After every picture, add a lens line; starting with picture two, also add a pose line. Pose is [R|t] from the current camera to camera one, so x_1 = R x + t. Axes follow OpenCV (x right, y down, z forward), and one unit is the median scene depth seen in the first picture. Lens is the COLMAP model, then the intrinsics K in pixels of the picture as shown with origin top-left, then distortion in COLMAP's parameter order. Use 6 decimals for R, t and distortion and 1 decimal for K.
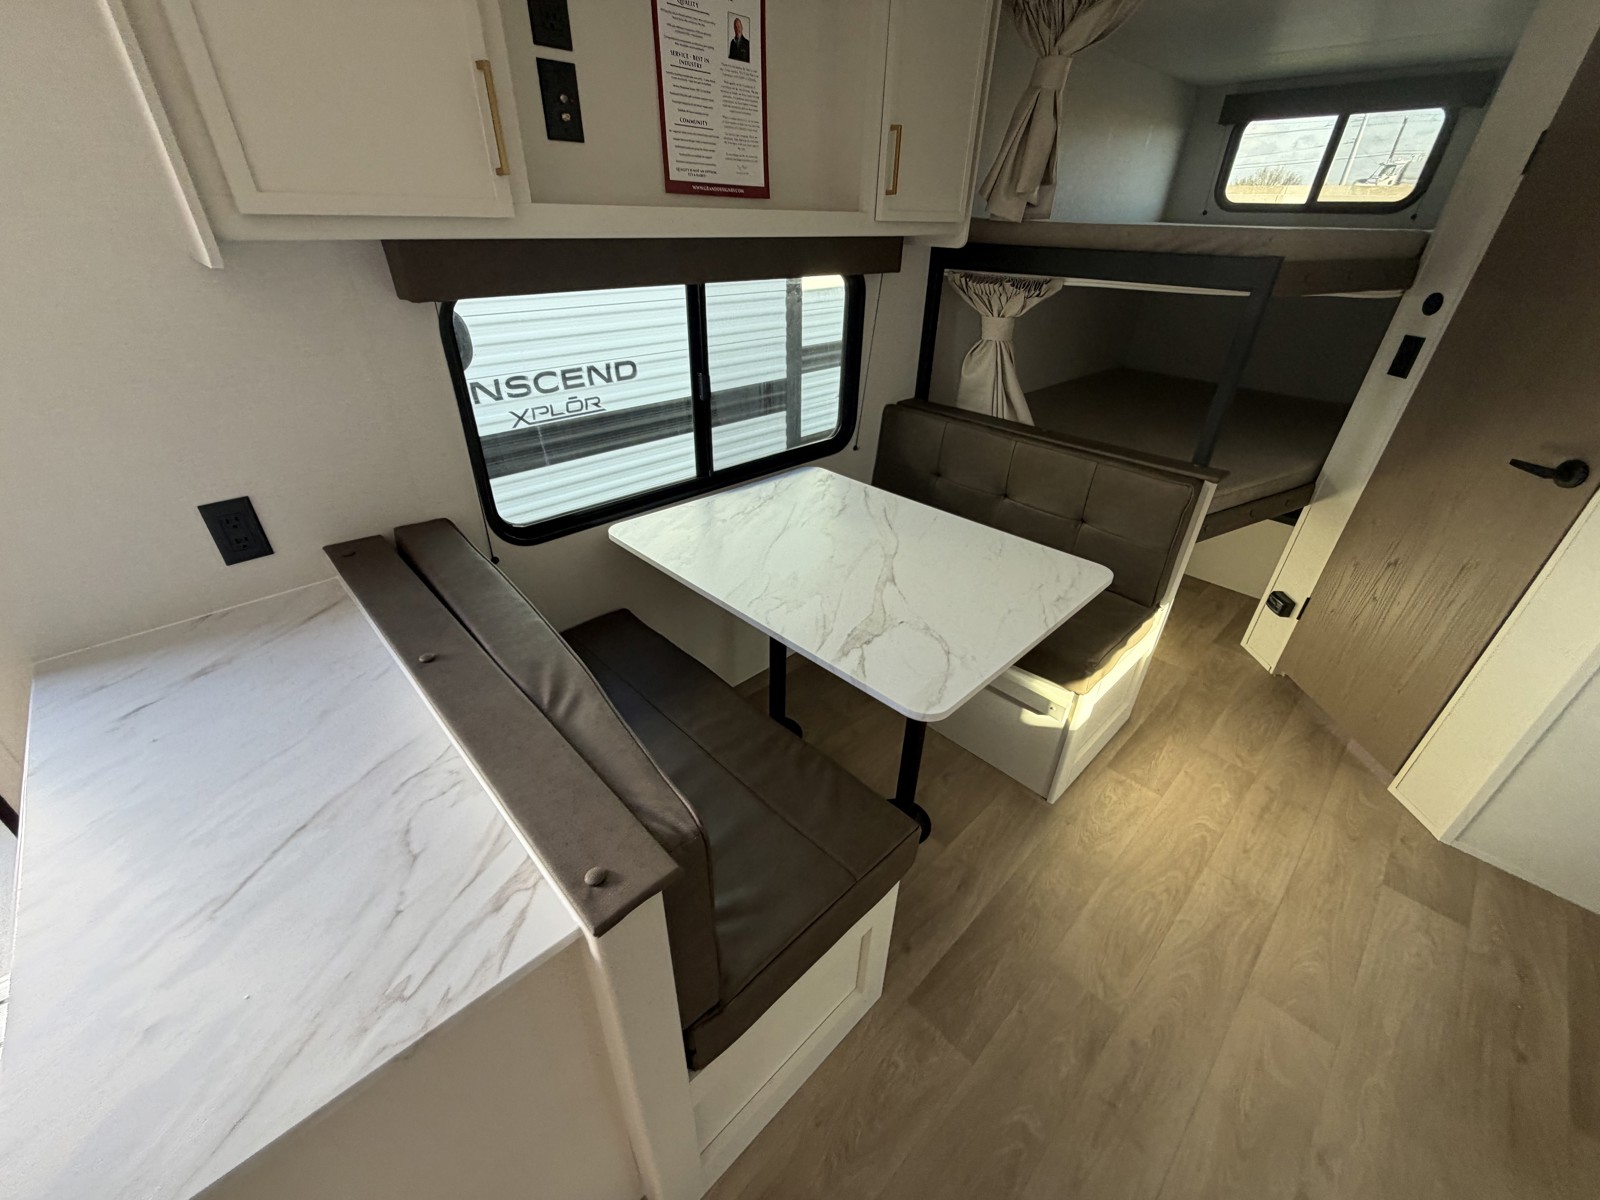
lens RADIAL K [[637.1, 0, 796.9], [0, 637.1, 601.0], [0, 0, 1]] dist [-0.000854, 0.000364]
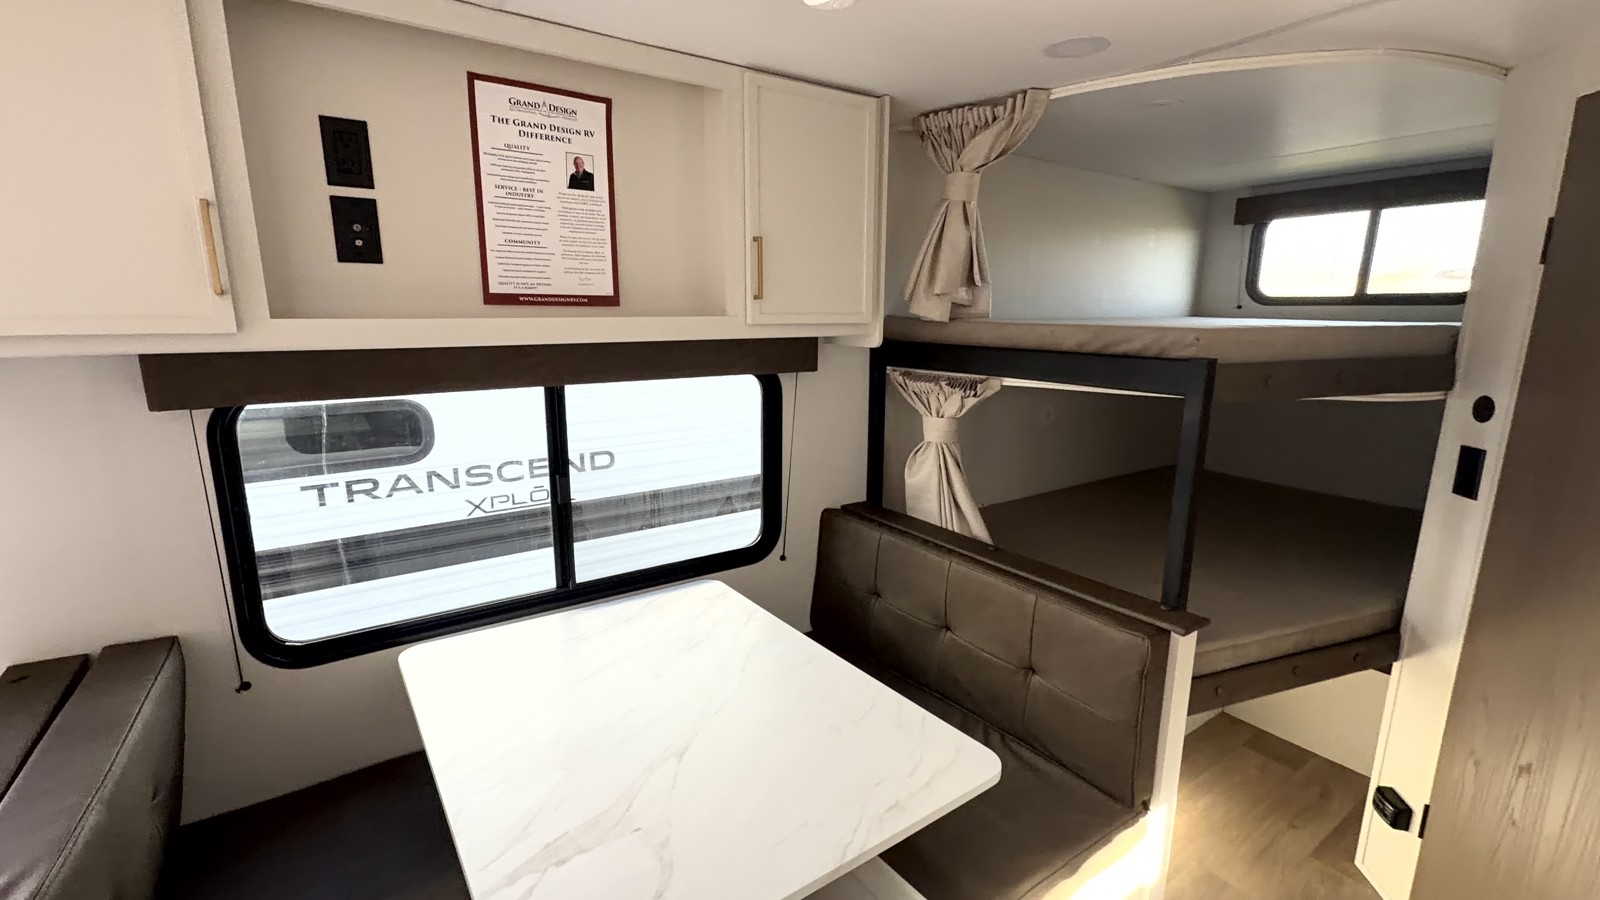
lens RADIAL K [[697.4, 0, 800.1], [0, 697.4, 451.8], [0, 0, 1]] dist [-0.012388, 0.007139]
pose [[0.987152, 0.016670, -0.158915, 0.272298], [-0.069336, 0.940719, -0.332023, -0.069447], [0.143959, 0.338776, 0.929788, 0.100365]]
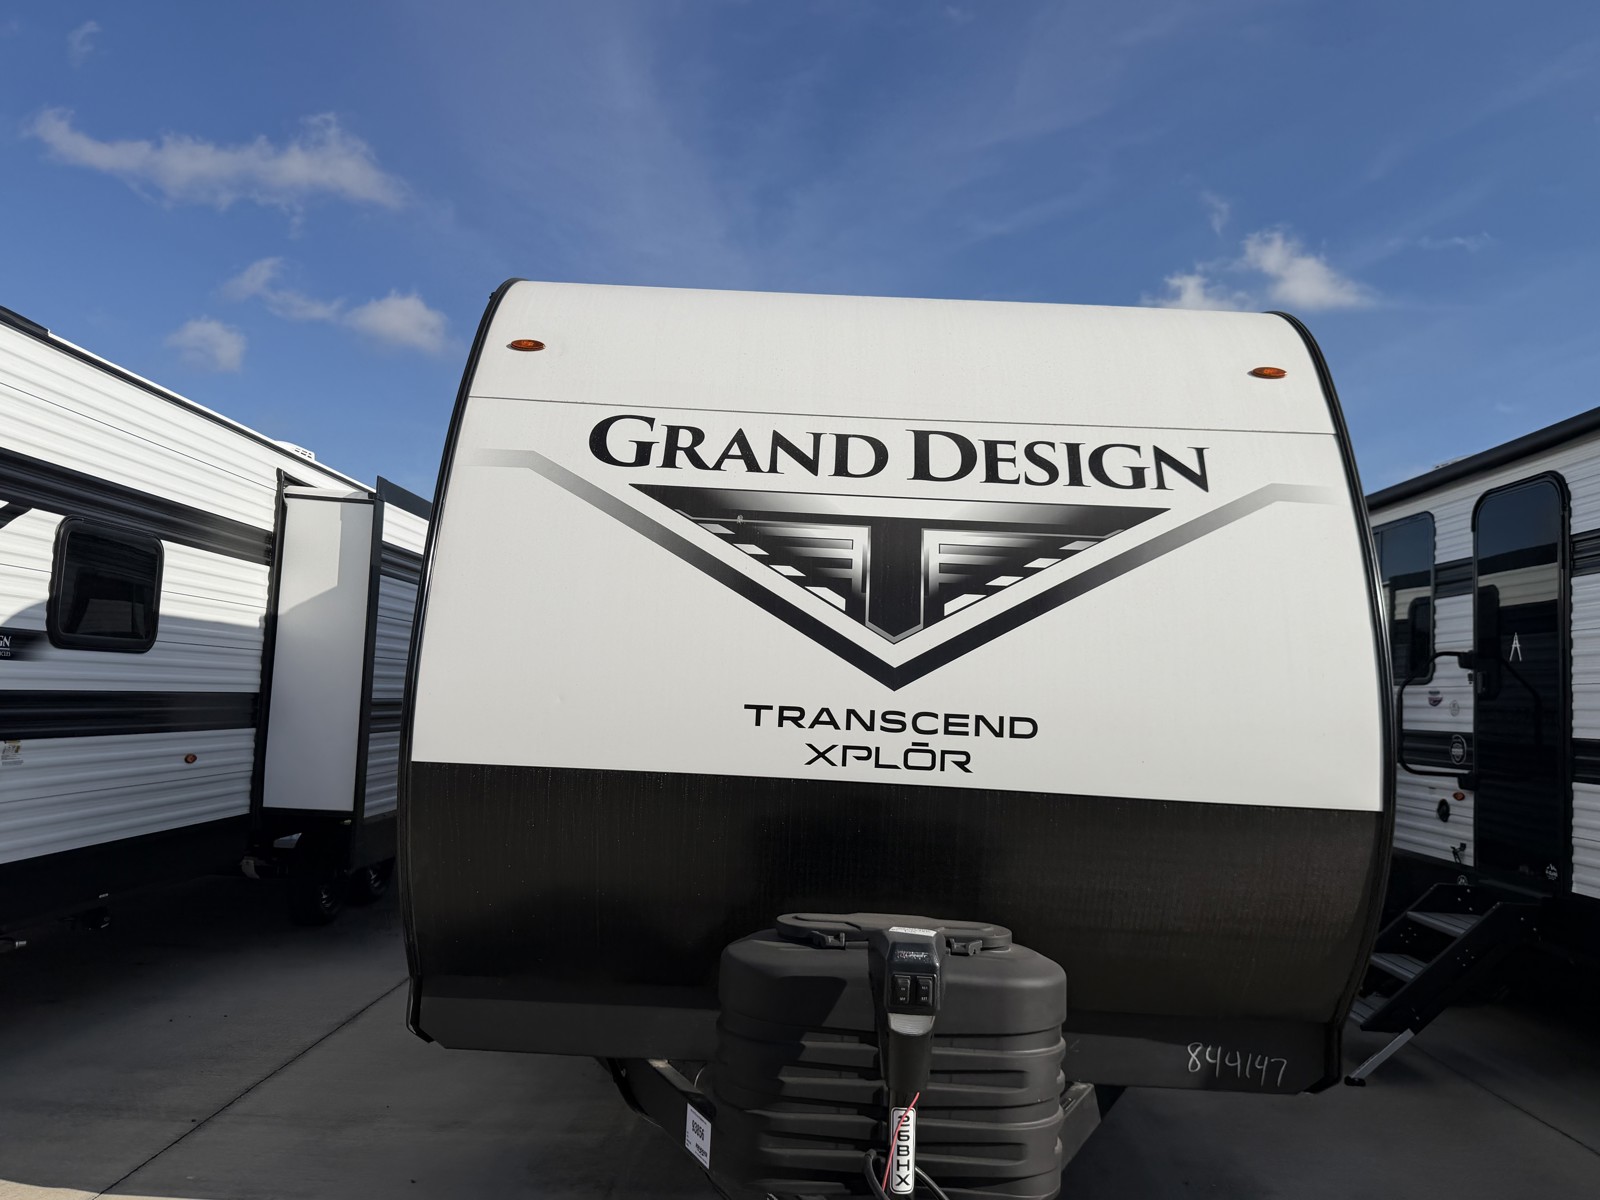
lens RADIAL K [[1146.4, 0, 809.6], [0, 1146.4, 587.6], [0, 0, 1]] dist [0.049347, -0.067037]
pose [[0.731059, -0.045316, -0.680808, 0.814476], [-0.385116, 0.796256, -0.466543, 0.441378], [0.563239, 0.603260, 0.564658, -0.181043]]
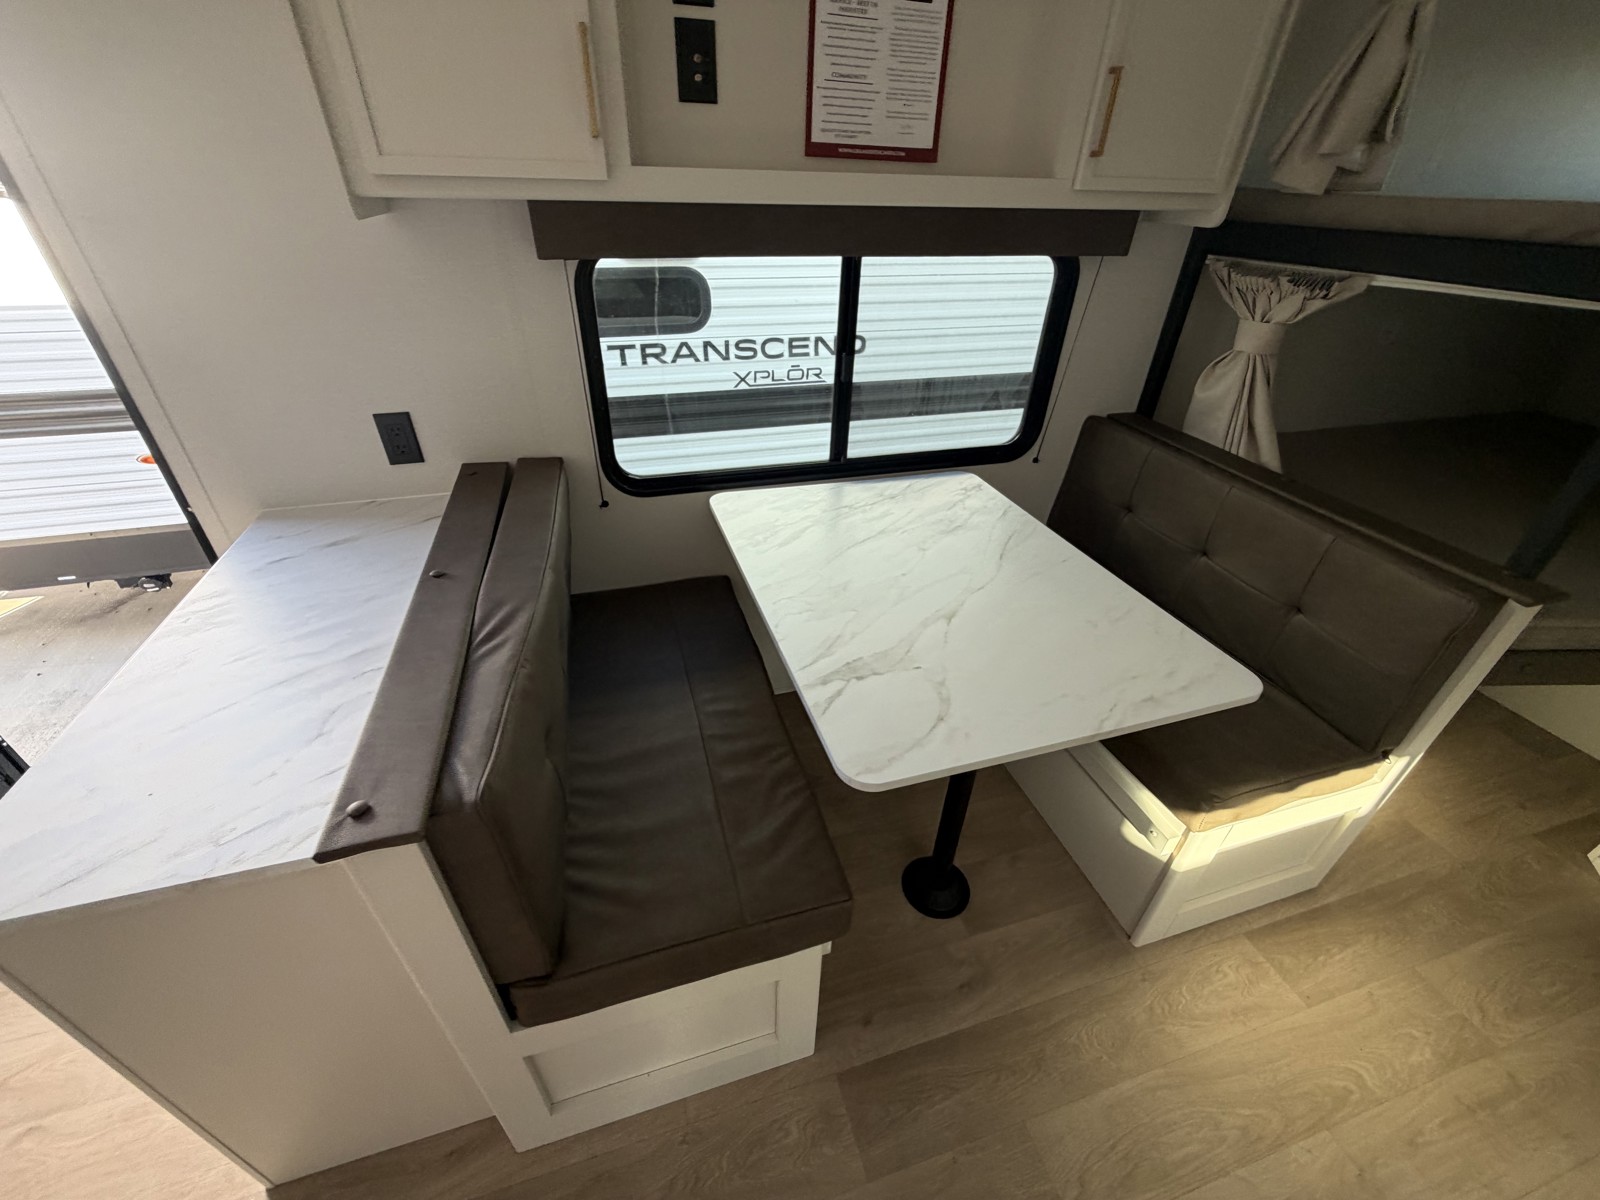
lens RADIAL K [[637.1, 0, 796.7], [0, 637.1, 601.2], [0, 0, 1]] dist [-0.000854, 0.000364]
pose [[0.888469, 0.254373, -0.381990, 0.191226], [-0.242754, 0.966848, 0.079217, -0.047637], [0.389477, 0.022348, 0.920765, 0.089153]]
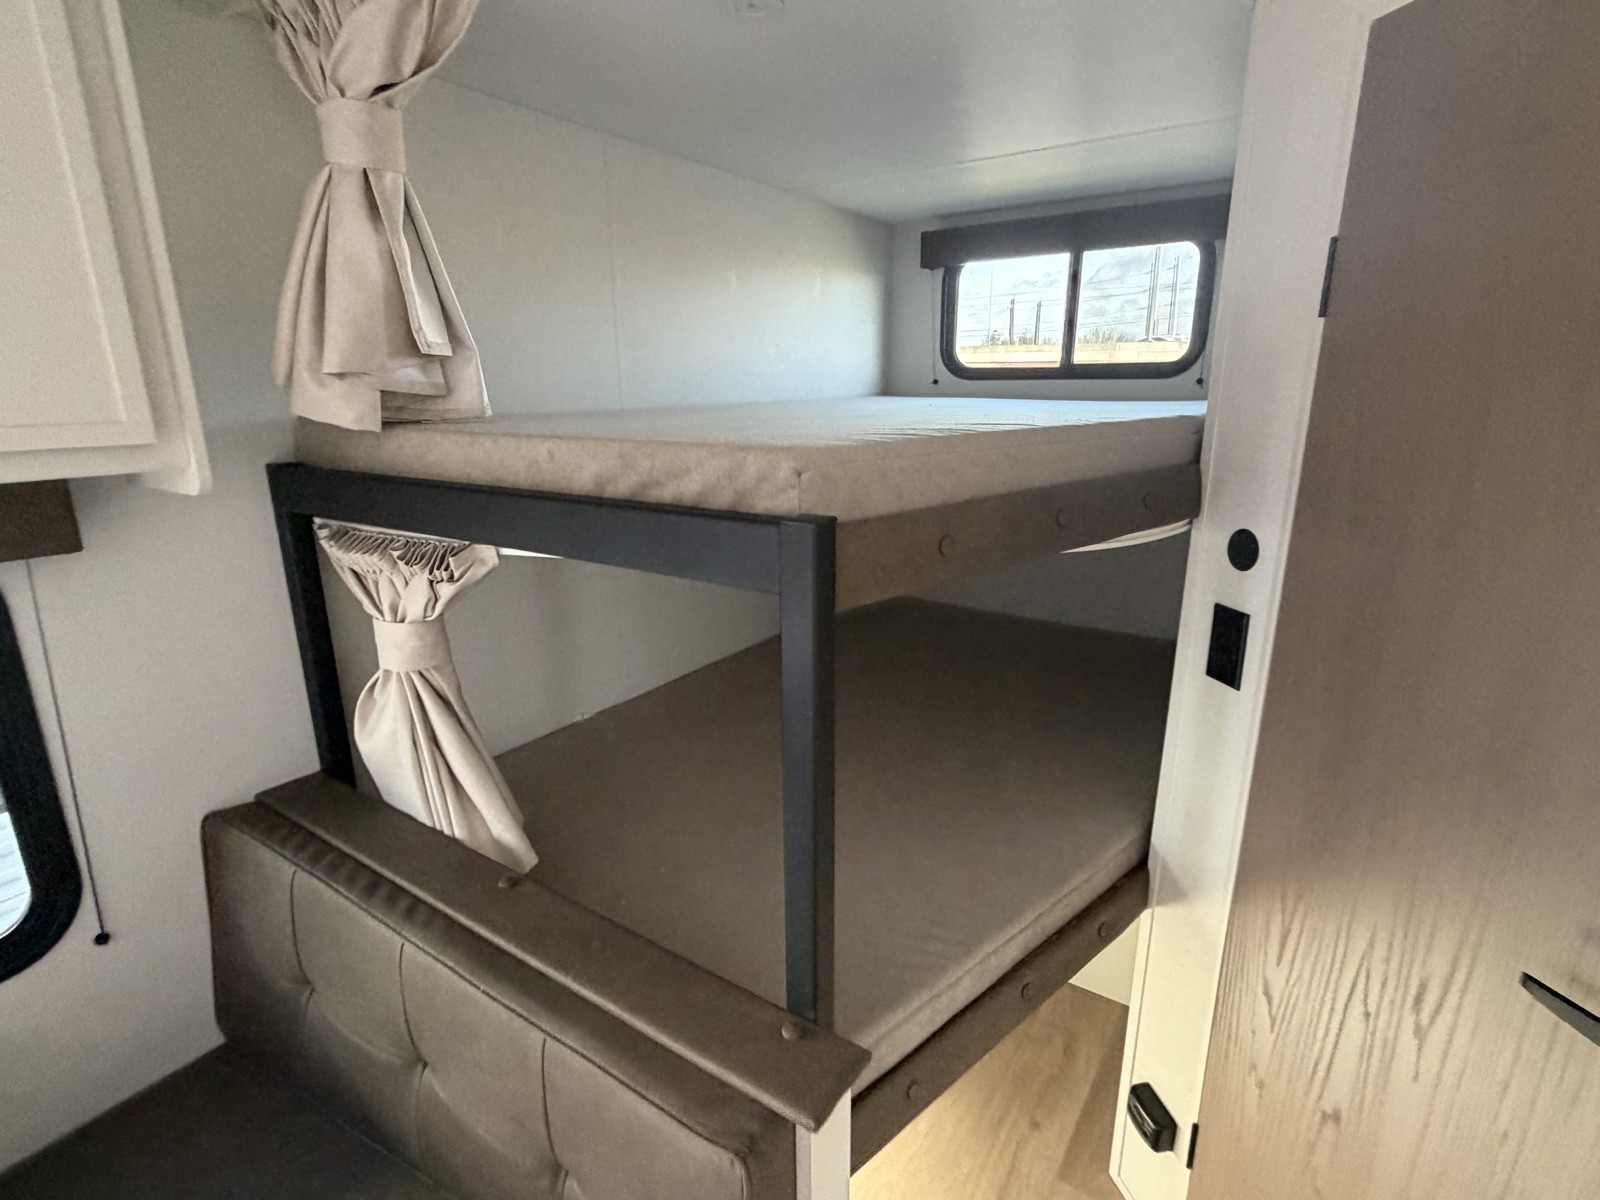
lens RADIAL K [[800.6, 0, 802.8], [0, 800.6, 605.3], [0, 0, 1]] dist [0.001193, -0.000641]
pose [[0.977490, -0.082544, 0.194167, 0.464828], [0.131313, 0.958339, -0.253660, -0.268446], [-0.165140, 0.273446, 0.947605, 0.412254]]
